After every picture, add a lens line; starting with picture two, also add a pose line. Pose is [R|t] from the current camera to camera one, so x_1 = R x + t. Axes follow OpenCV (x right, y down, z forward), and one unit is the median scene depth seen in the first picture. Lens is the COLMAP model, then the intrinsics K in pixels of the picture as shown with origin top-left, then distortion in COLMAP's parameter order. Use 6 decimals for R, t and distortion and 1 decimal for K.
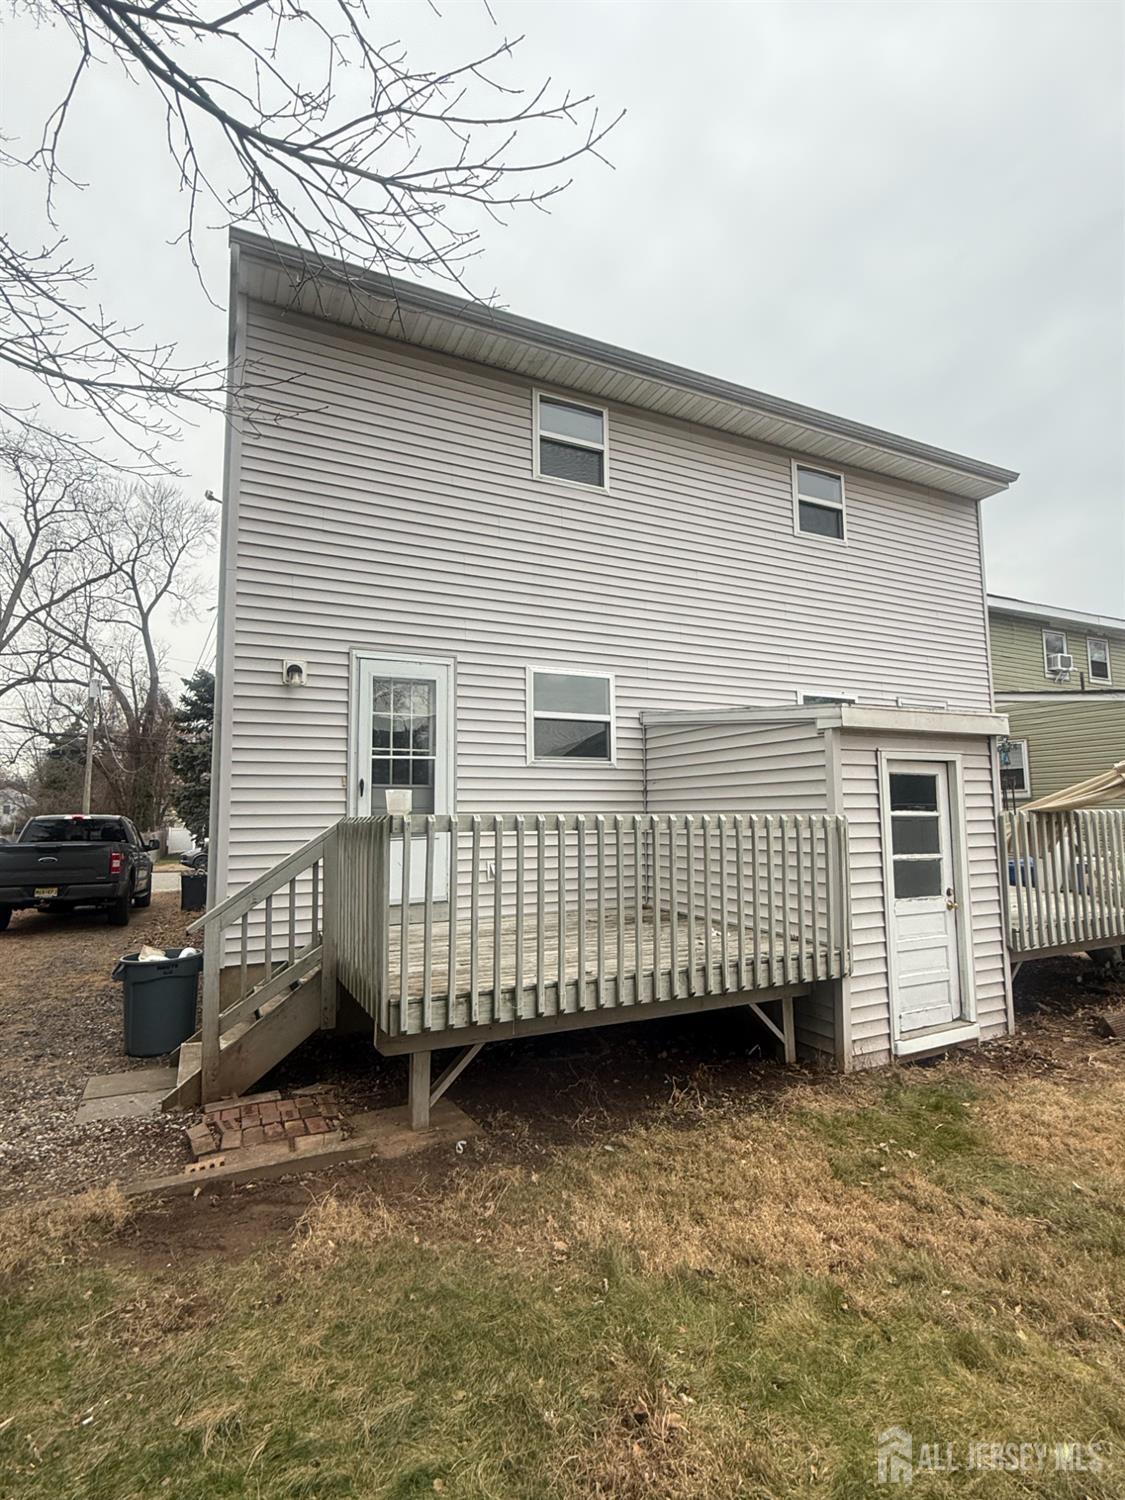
lens RADIAL K [[715.5, 0, 561.3], [0, 715.5, 744.5], [0, 0, 1]] dist [0.000223, 0.000320]
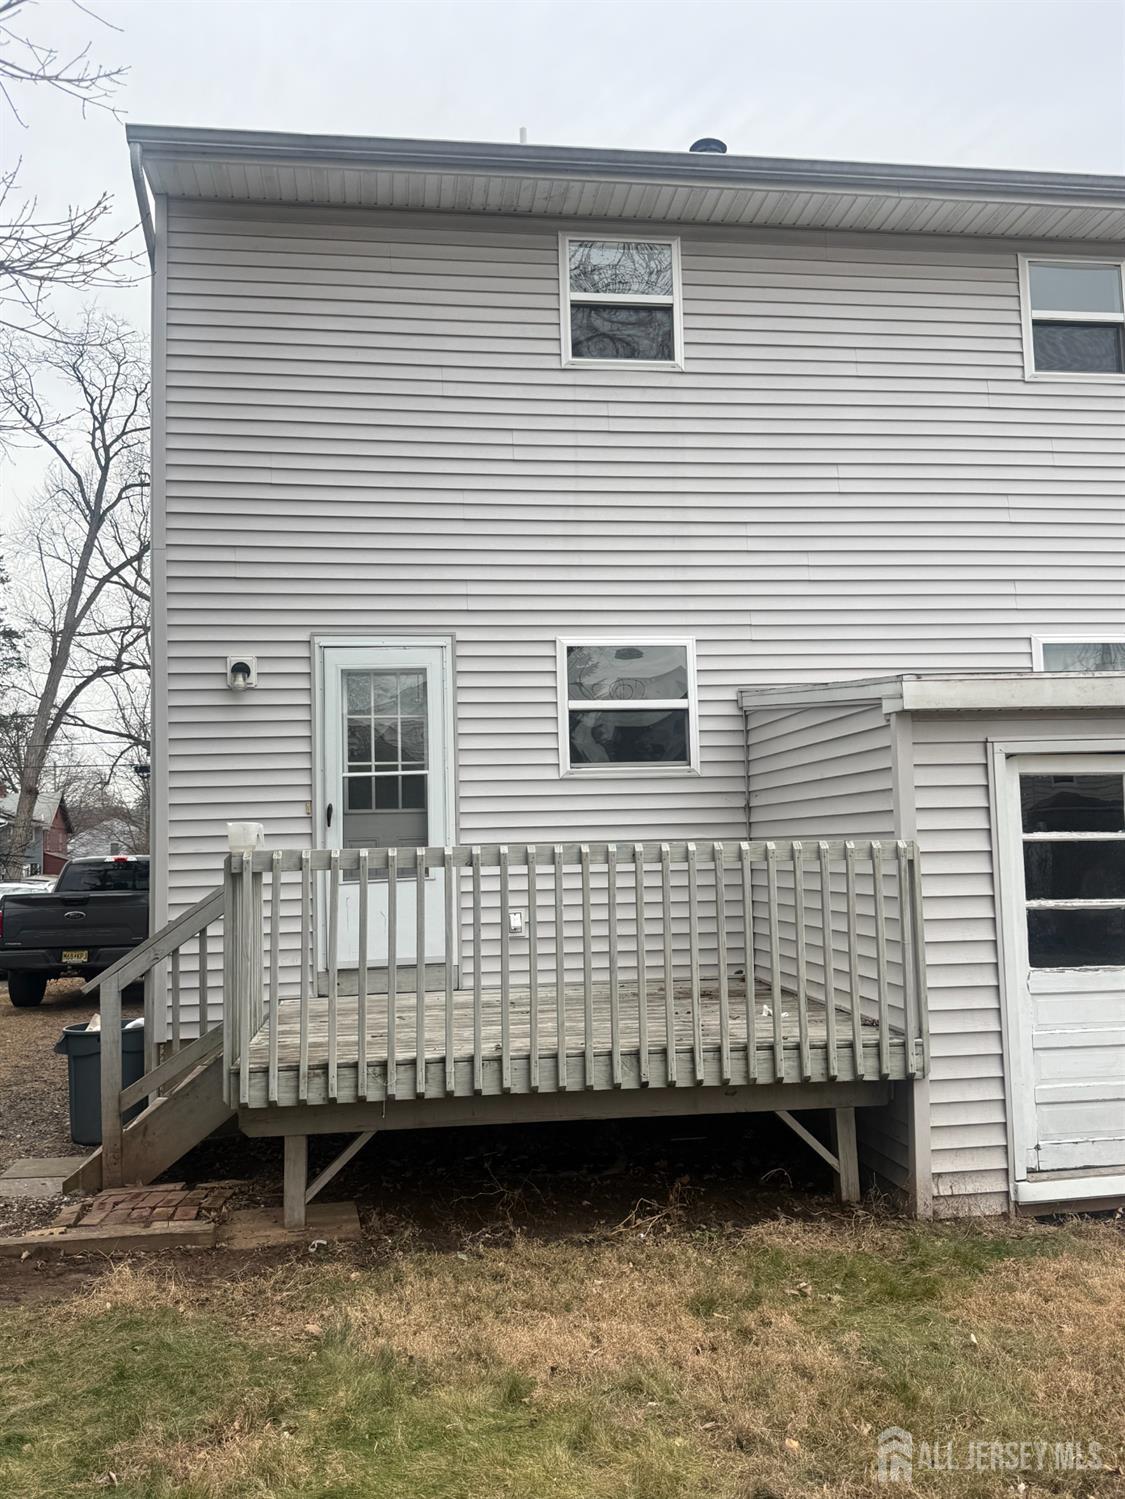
lens RADIAL K [[1194.4, 0, 562.5], [0, 1194.4, 749.5], [0, 0, 1]] dist [0.107389, -0.188061]
pose [[0.951073, -0.042215, -0.306069, 0.399864], [0.048252, 0.998761, 0.012183, -0.016156], [0.305175, -0.026356, 0.951931, -0.170089]]
